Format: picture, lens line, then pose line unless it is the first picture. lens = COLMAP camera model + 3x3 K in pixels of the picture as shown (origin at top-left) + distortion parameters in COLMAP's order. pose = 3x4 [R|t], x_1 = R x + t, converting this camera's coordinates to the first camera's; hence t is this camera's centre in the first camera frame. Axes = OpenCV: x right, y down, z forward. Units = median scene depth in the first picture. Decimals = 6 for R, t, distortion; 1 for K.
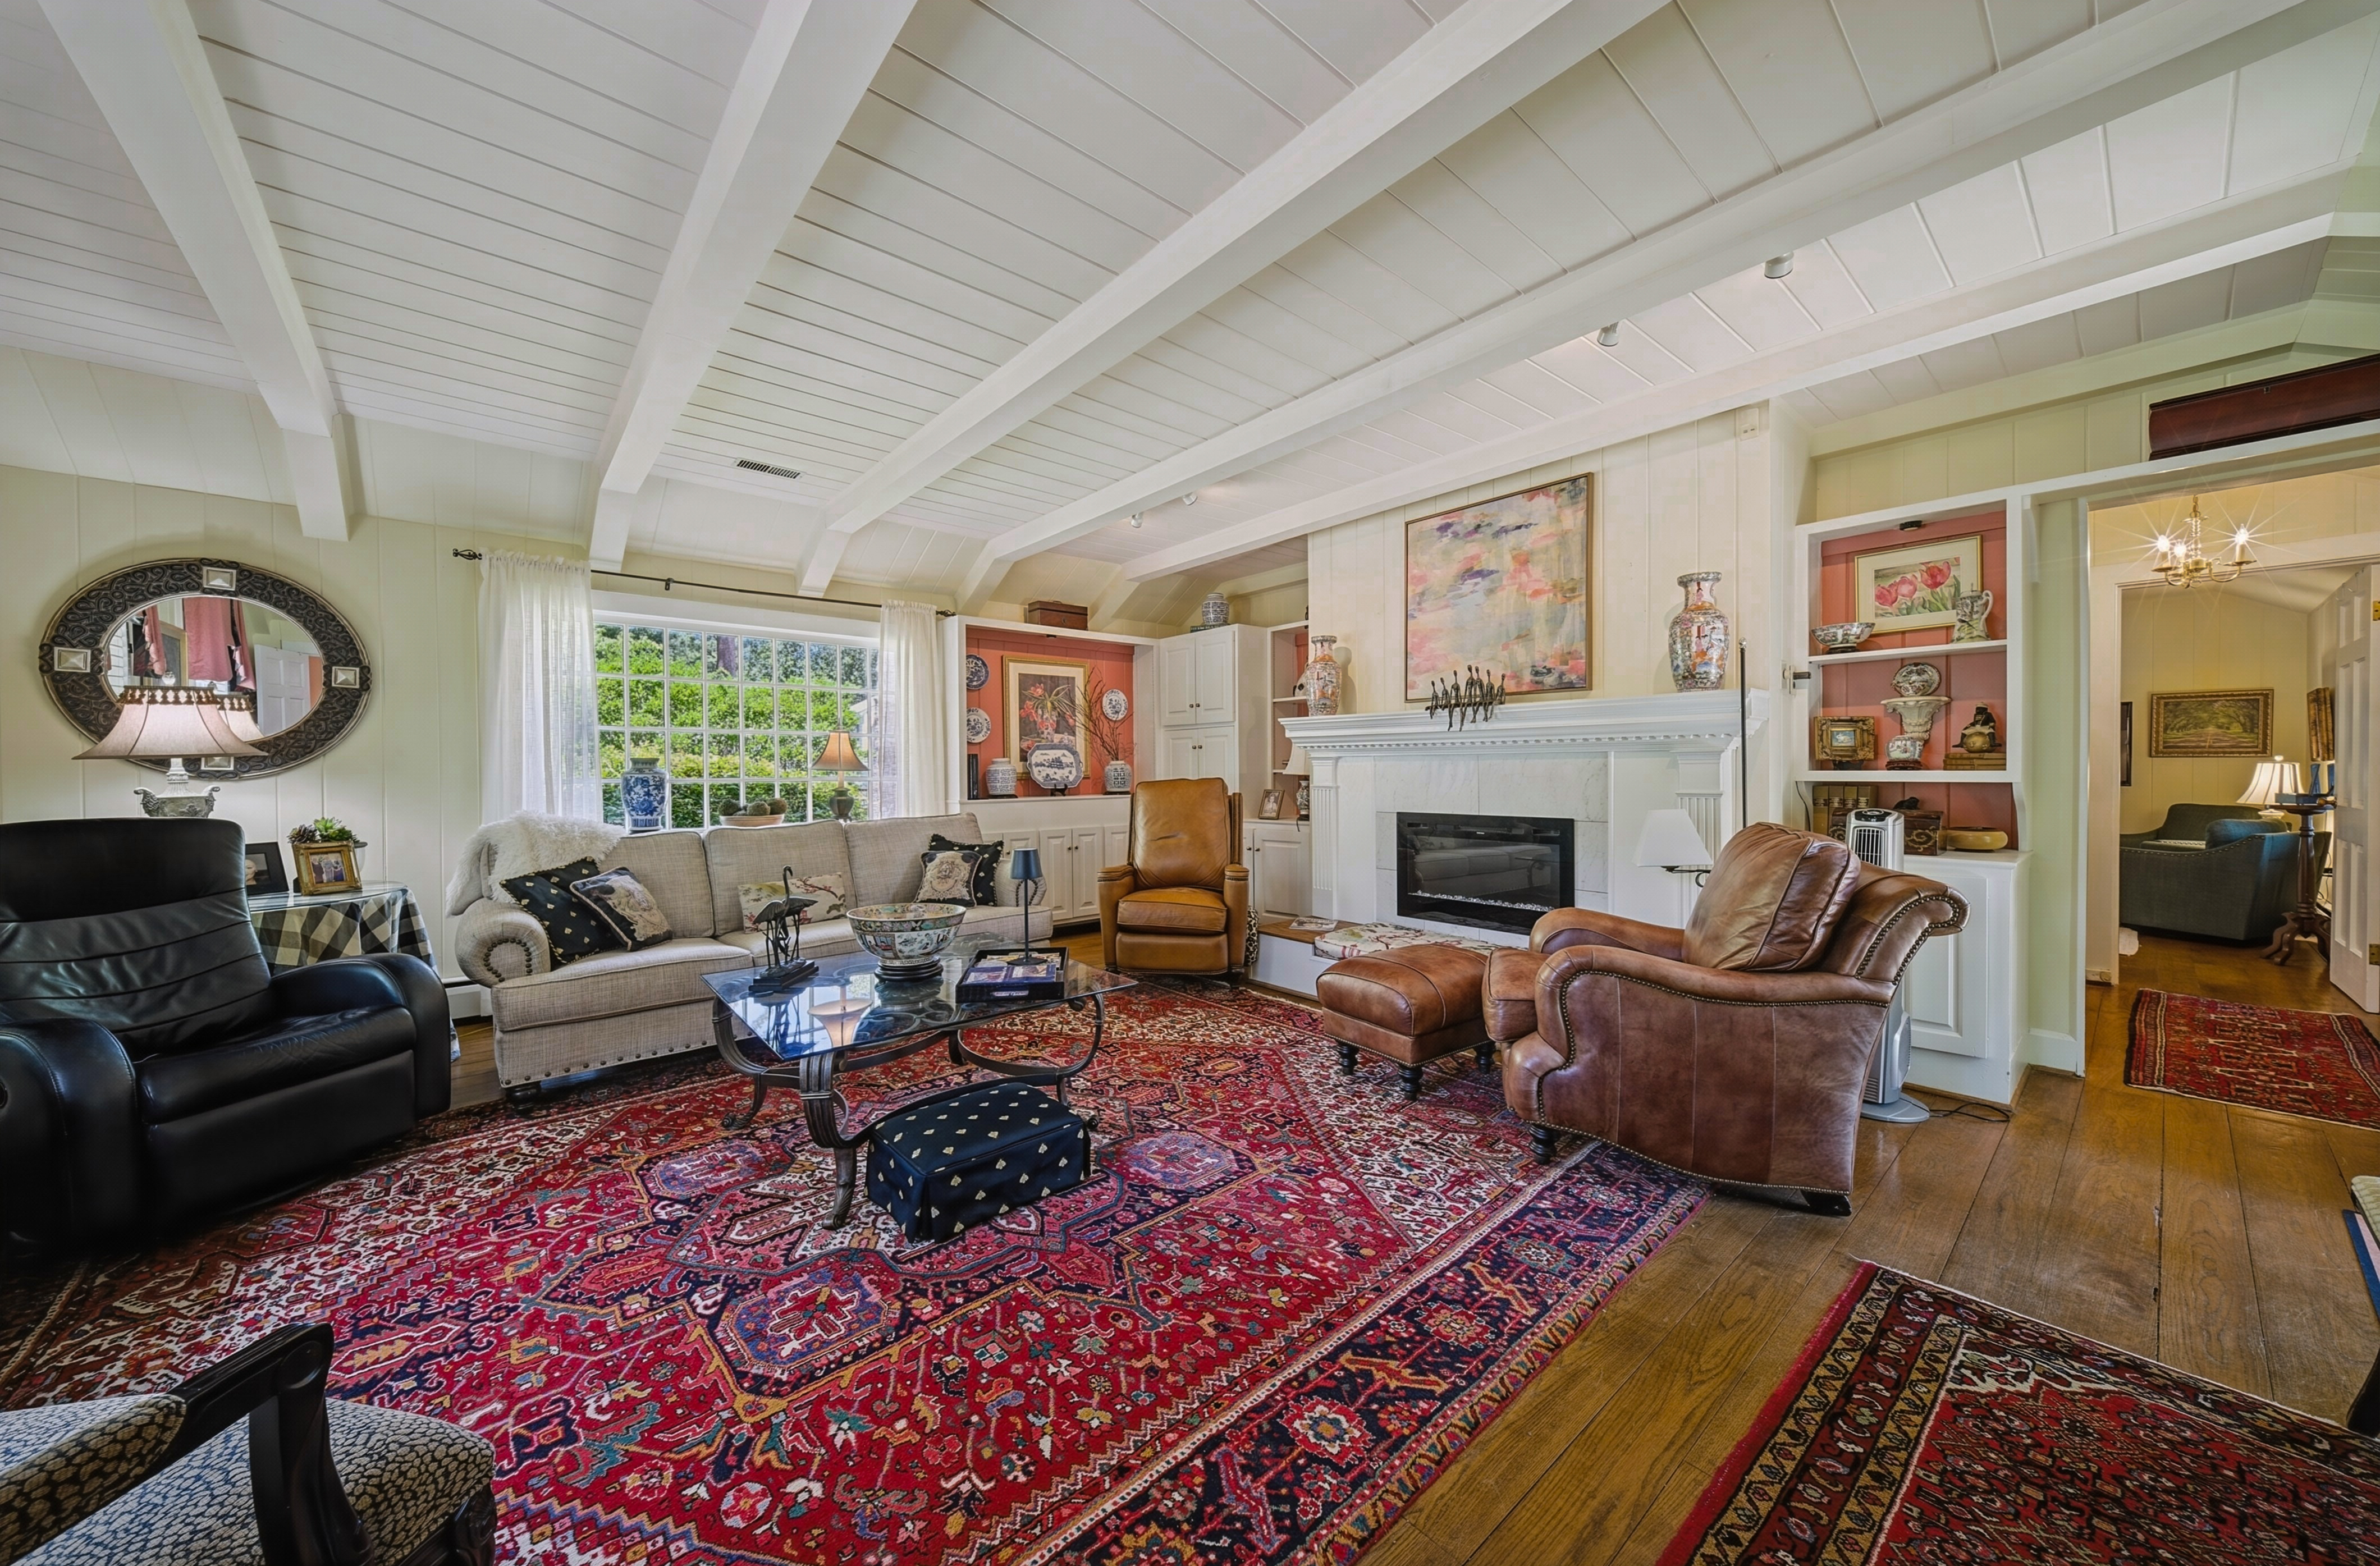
lens RADIAL K [[830.1, 0, 1189.7], [0, 830.1, 779.6], [0, 0, 1]] dist [0.000650, -0.000916]
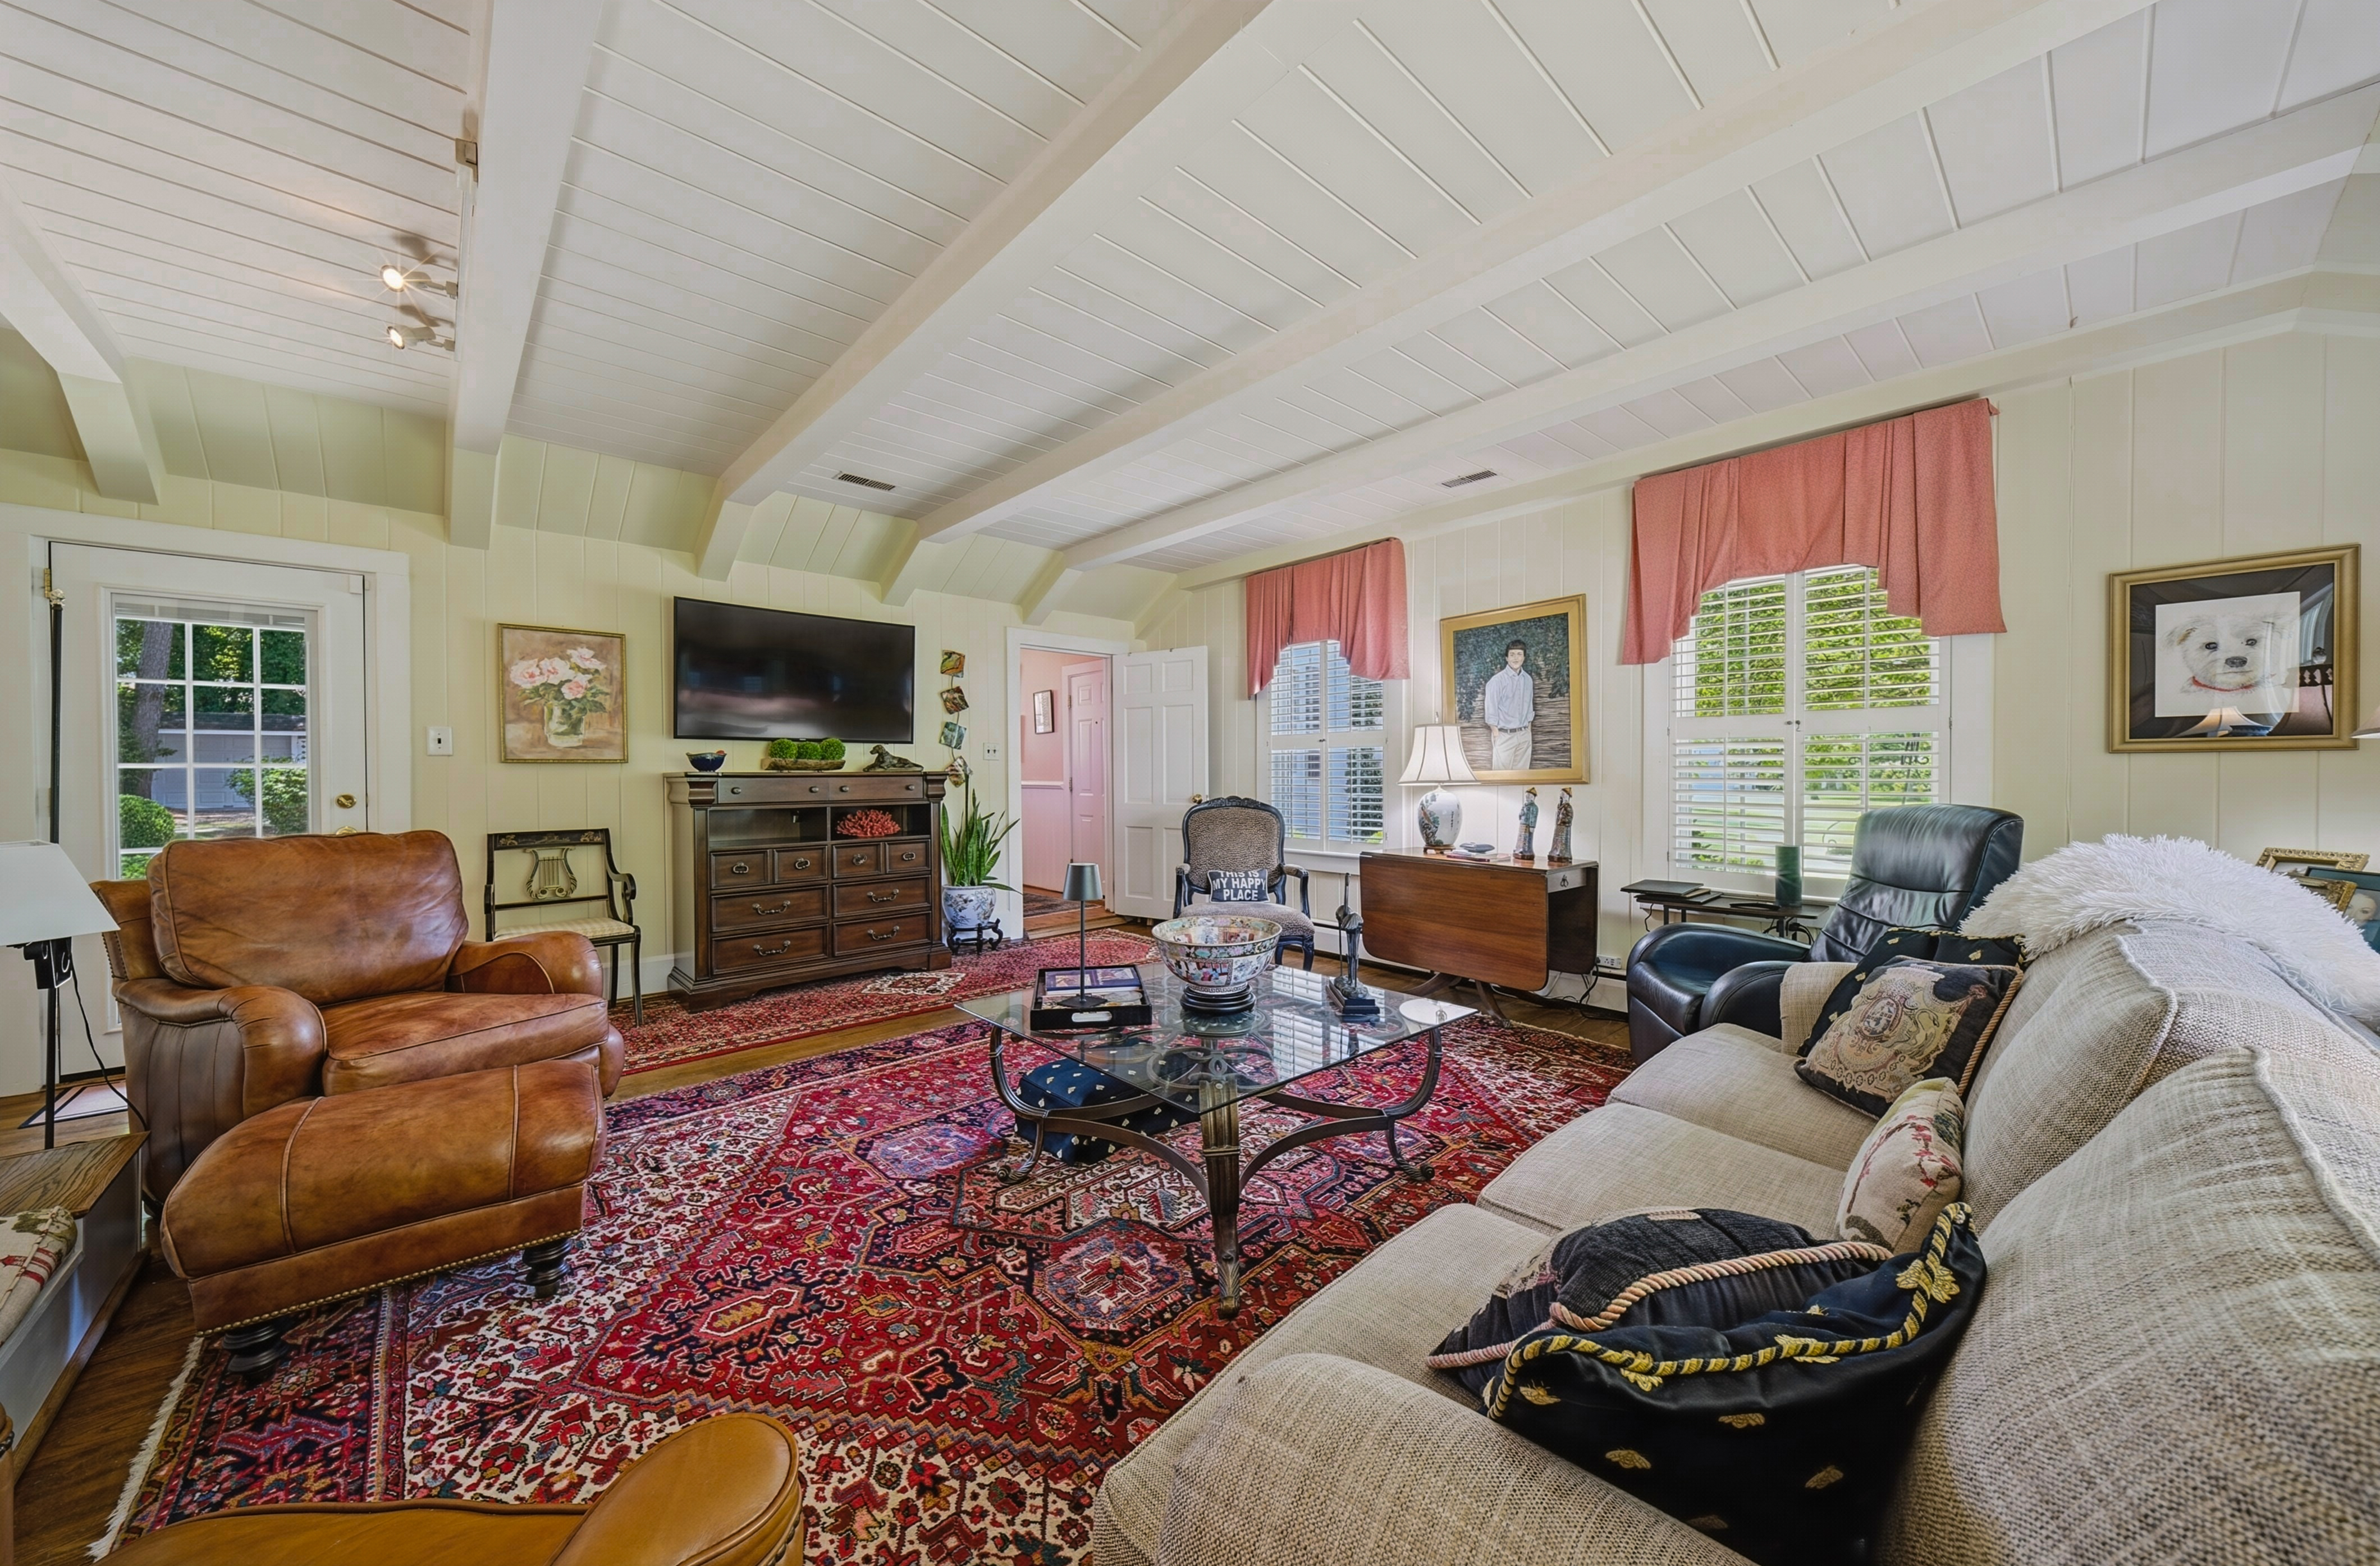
lens RADIAL K [[830.1, 0, 1188.8], [0, 830.1, 776.1], [0, 0, 1]] dist [0.000650, -0.000916]
pose [[-0.999537, 0.008743, -0.029157, -0.345916], [0.008202, 0.999793, 0.018621, -0.020947], [0.029314, 0.018374, -0.999401, 2.248903]]
